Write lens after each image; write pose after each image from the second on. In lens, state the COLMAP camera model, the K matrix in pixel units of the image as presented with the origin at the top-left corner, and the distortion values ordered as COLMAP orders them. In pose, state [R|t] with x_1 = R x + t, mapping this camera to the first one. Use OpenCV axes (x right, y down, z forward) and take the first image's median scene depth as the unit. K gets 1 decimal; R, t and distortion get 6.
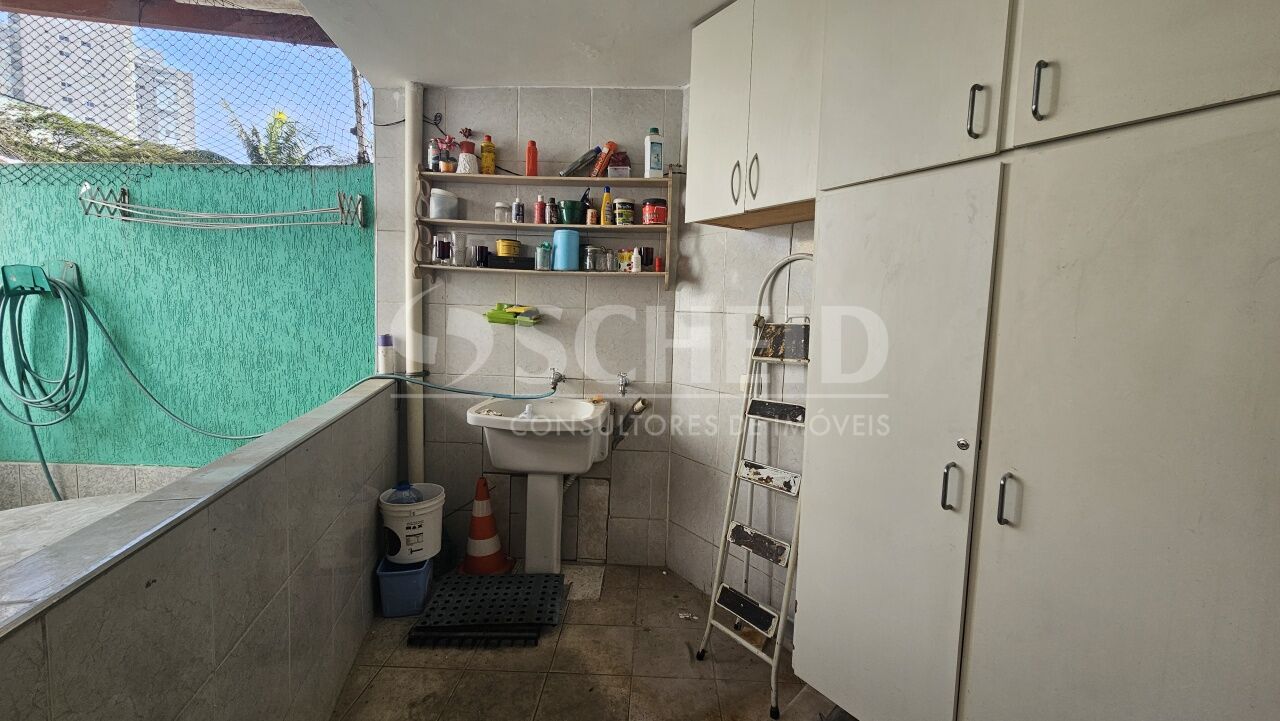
lens RADIAL K [[523.9, 0, 645.1], [0, 523.9, 358.8], [0, 0, 1]] dist [-0.000971, -0.000011]
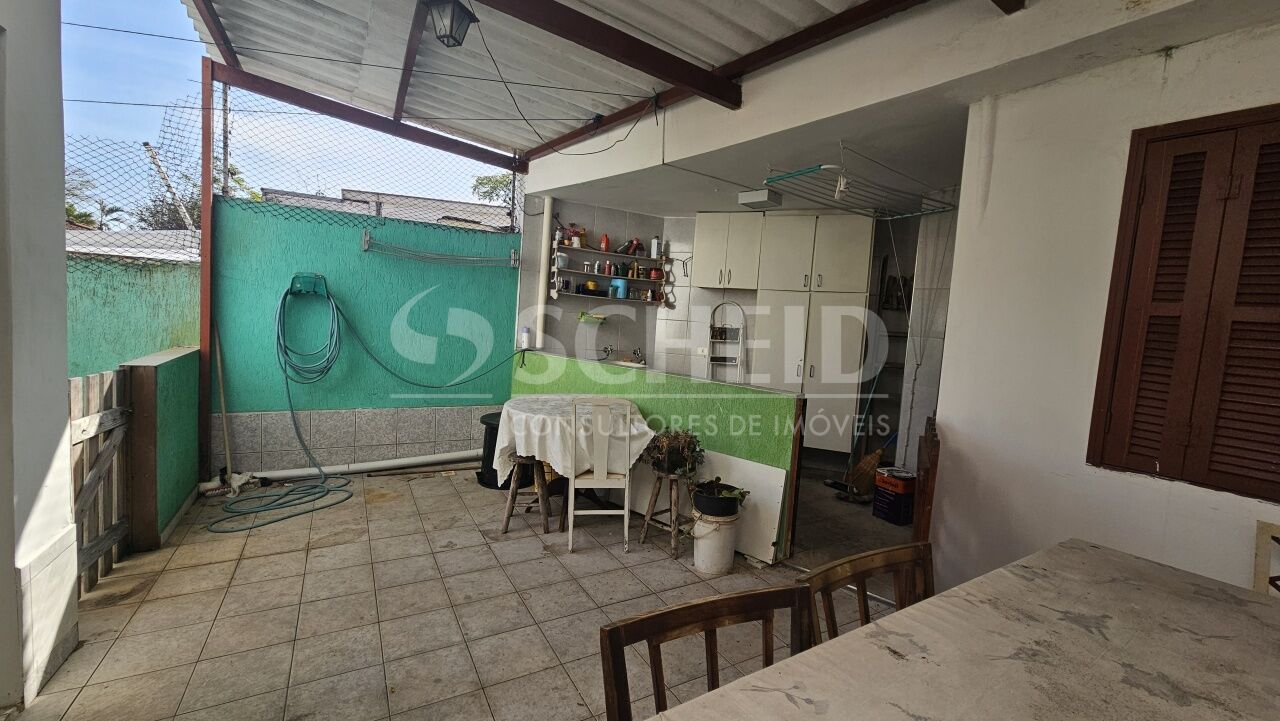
lens RADIAL K [[523.9, 0, 645.1], [0, 523.9, 358.8], [0, 0, 1]] dist [-0.000971, -0.000011]
pose [[0.843854, -0.012027, 0.536438, -1.191984], [0.003124, 0.999842, 0.017502, 0.036255], [-0.536563, -0.013094, 0.843758, -0.822453]]
